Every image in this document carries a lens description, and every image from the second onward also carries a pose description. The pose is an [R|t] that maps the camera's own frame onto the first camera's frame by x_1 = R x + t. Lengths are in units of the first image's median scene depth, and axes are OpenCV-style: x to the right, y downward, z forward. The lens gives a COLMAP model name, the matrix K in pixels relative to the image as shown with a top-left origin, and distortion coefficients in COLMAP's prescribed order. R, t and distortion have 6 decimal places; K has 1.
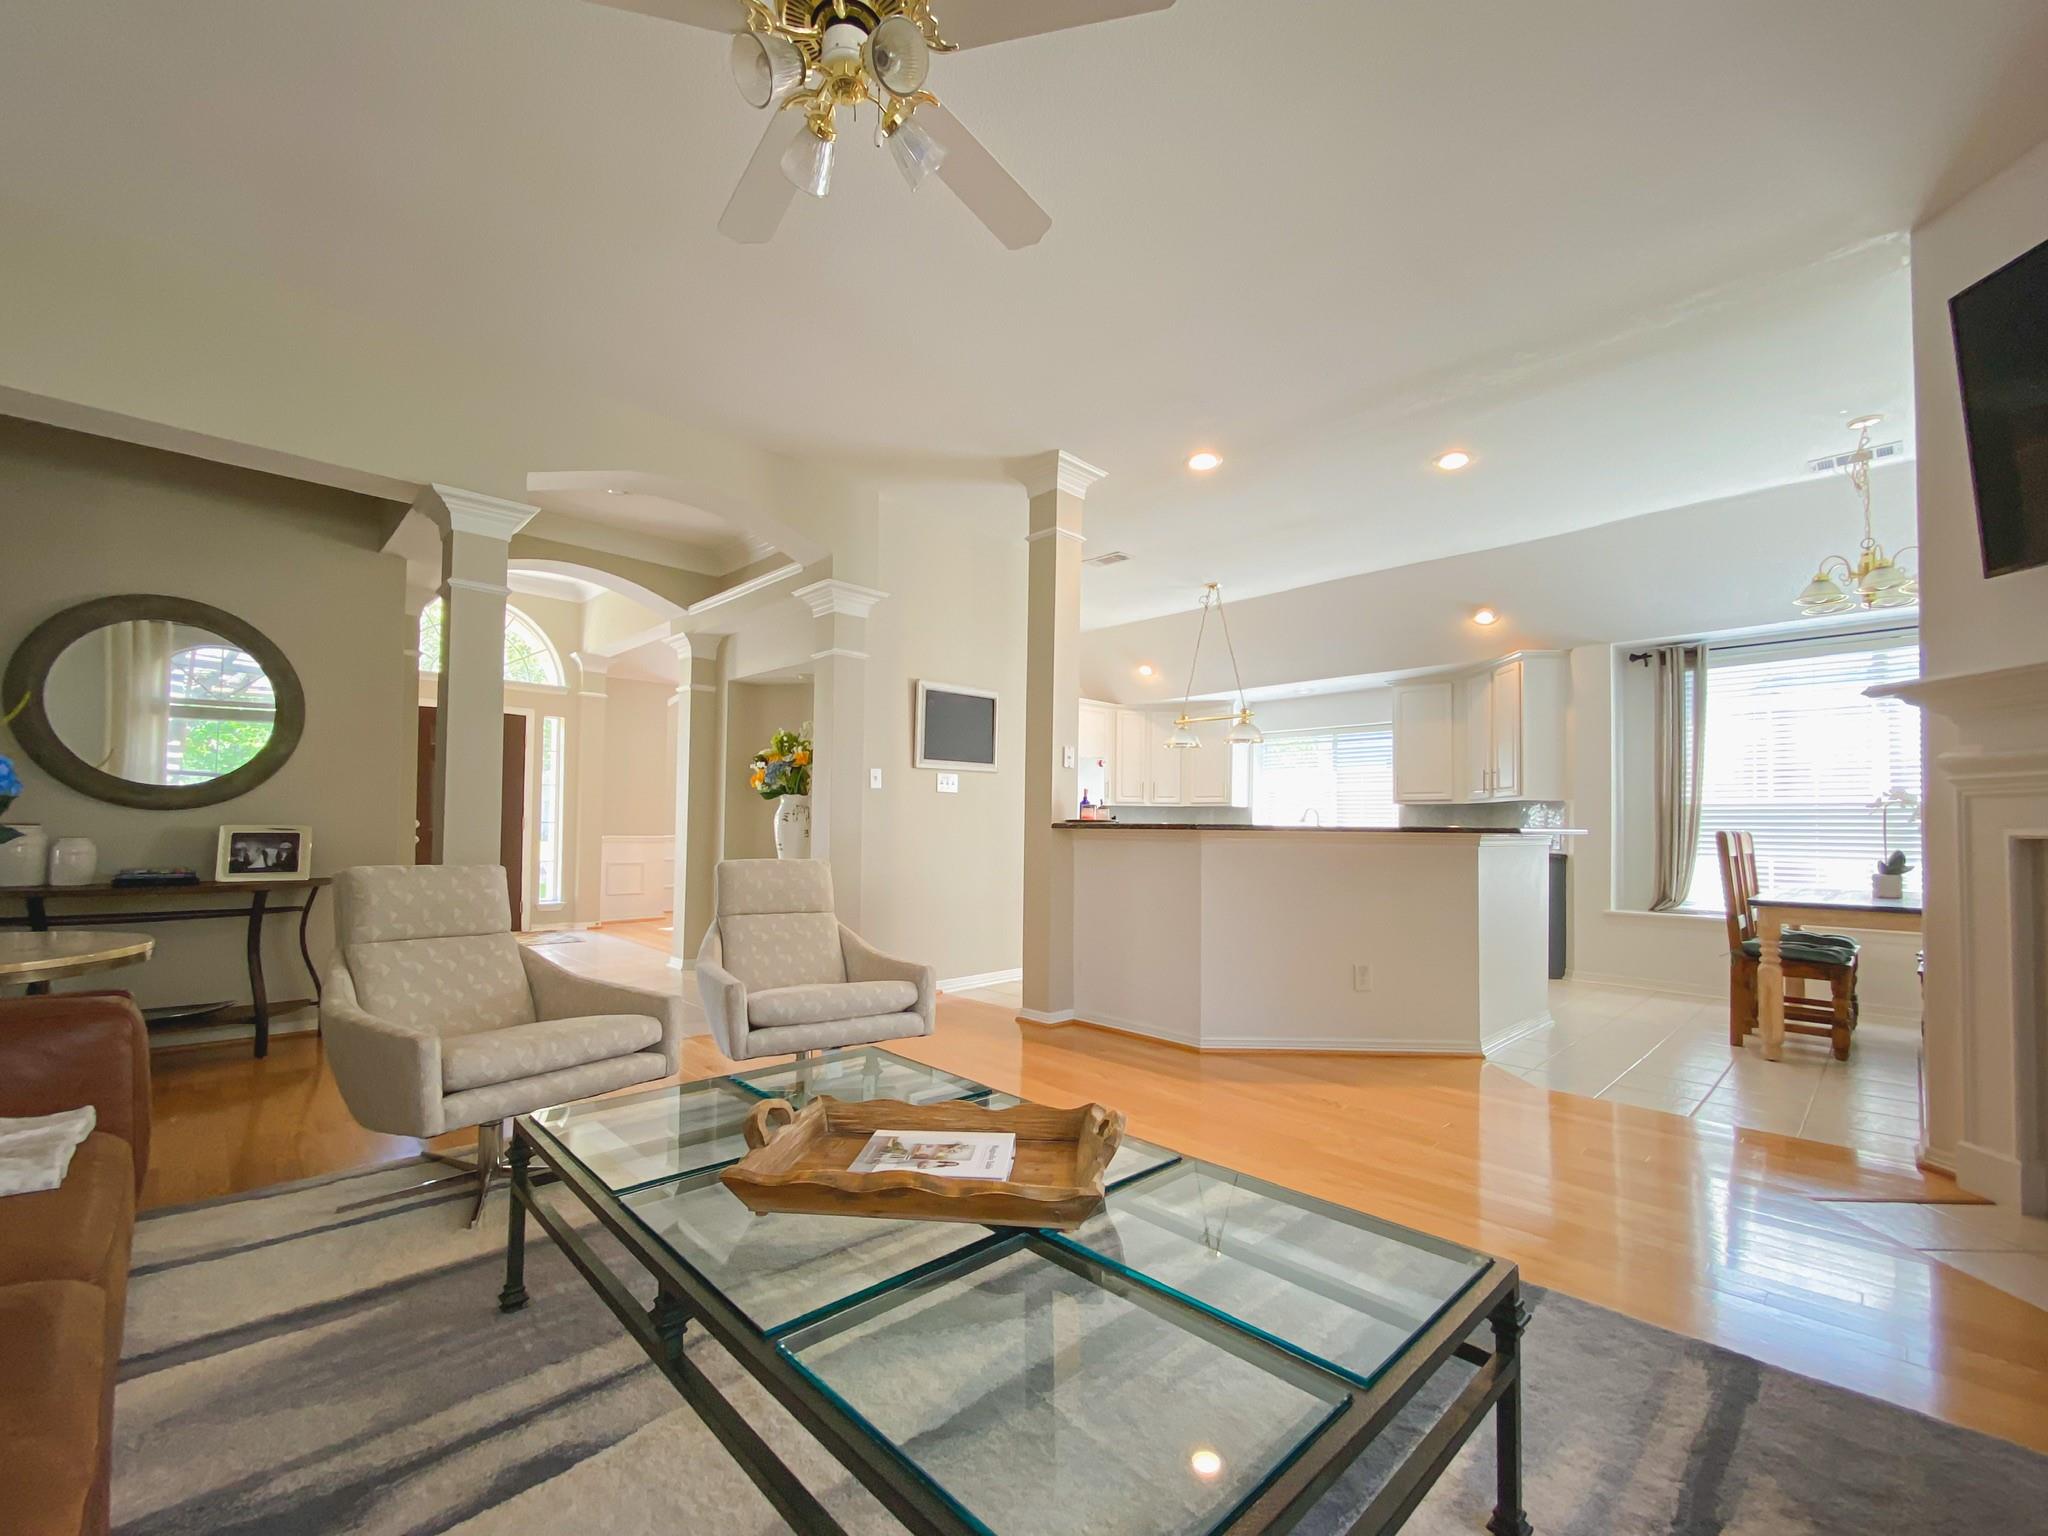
lens RADIAL K [[848.0, 0, 1017.8], [0, 848.0, 800.4], [0, 0, 1]] dist [0.000106, -0.000011]
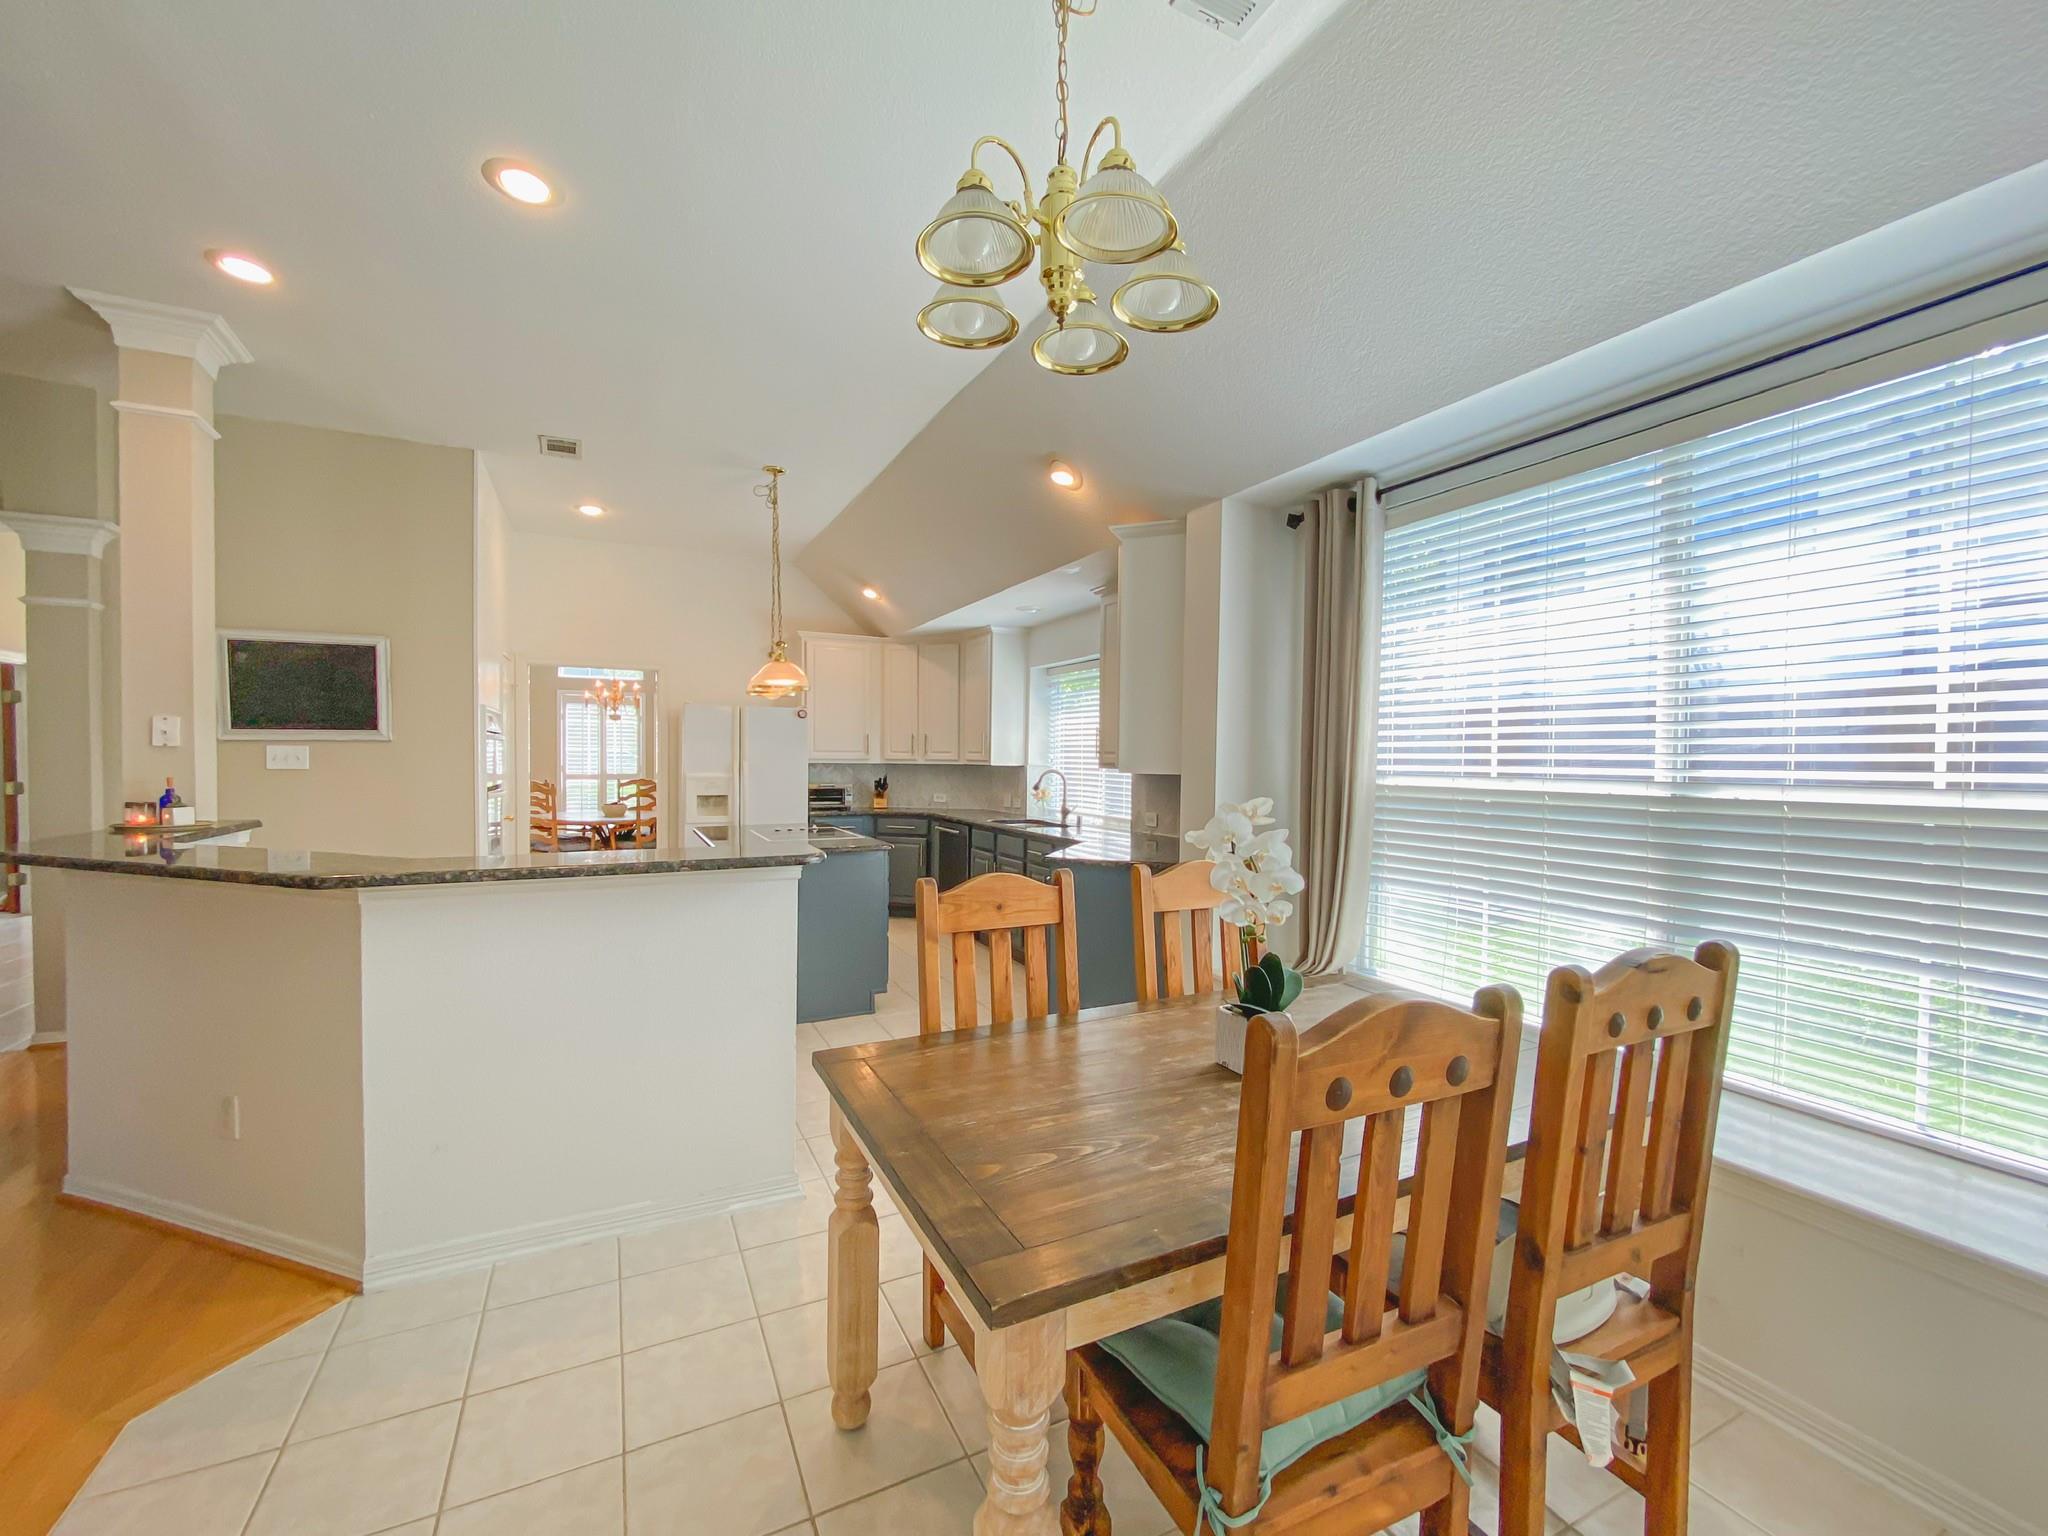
lens RADIAL K [[840.3, 0, 1024.0], [0, 840.3, 768.0], [0, 0, 1]] dist [0.000530, 0.000068]
pose [[0.954225, -0.002159, -0.299082, 0.661407], [0.013913, 0.999212, 0.037179, -0.023354], [0.298766, -0.039638, 0.953503, 0.374750]]
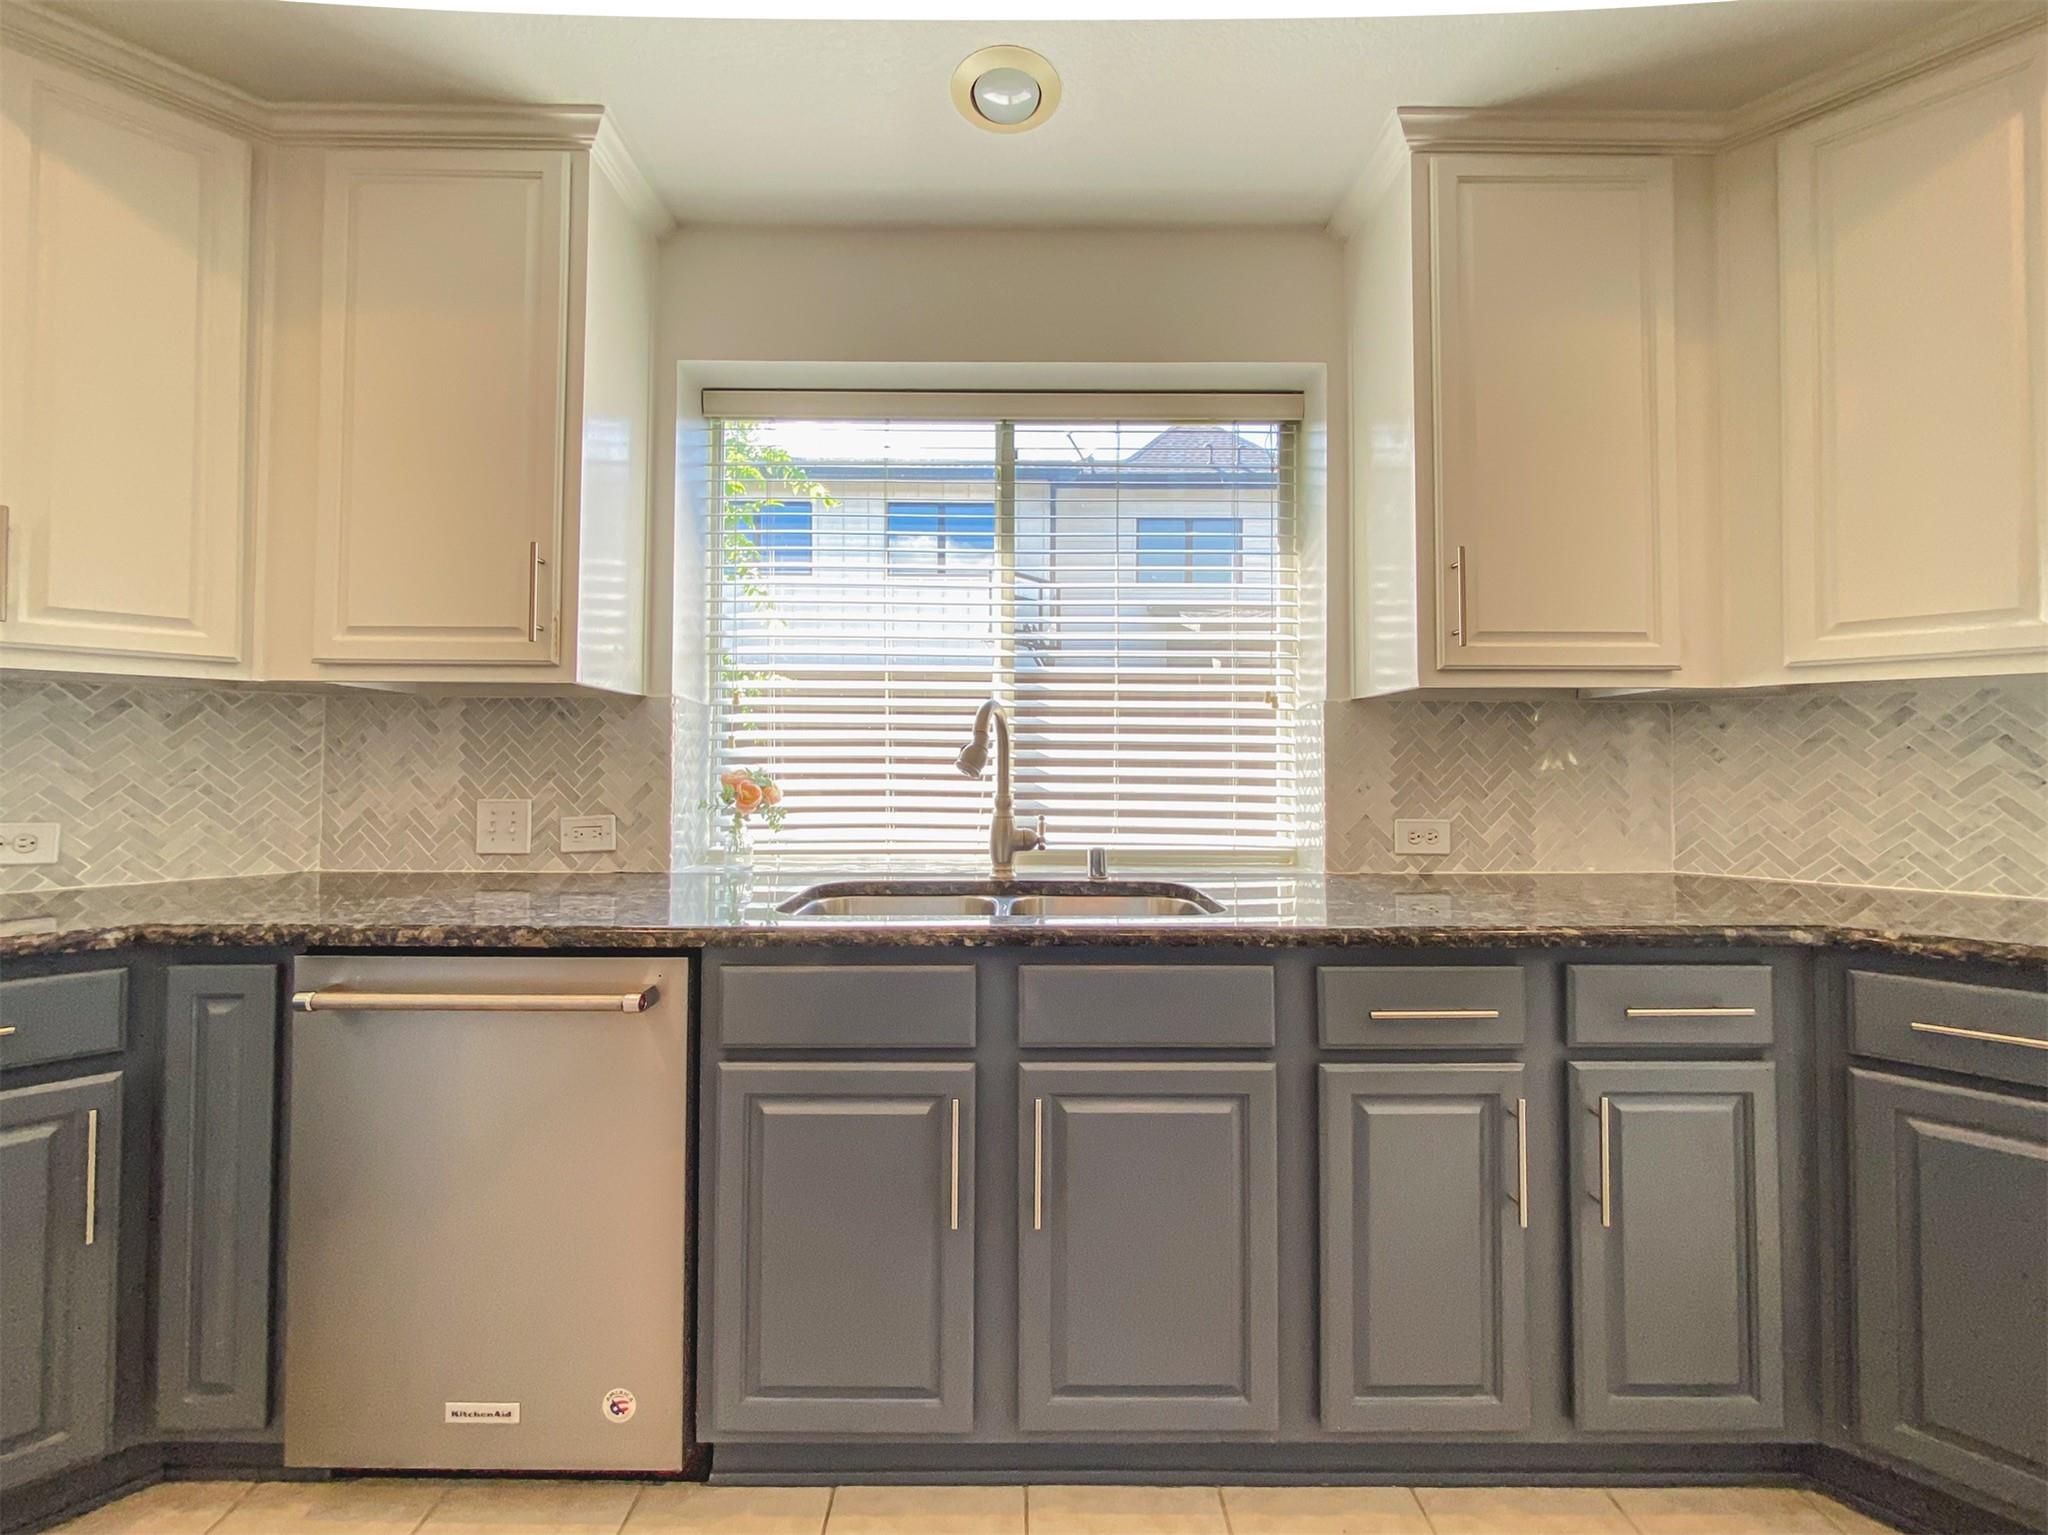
lens RADIAL K [[866.3, 0, 1021.7], [0, 866.3, 736.1], [0, 0, 1]] dist [0.002128, 0.000241]
pose [[0.687206, 0.005557, 0.726442, 0.238171], [-0.014813, 0.999870, 0.006364, 0.019671], [-0.726312, -0.015134, 0.687199, 1.030113]]
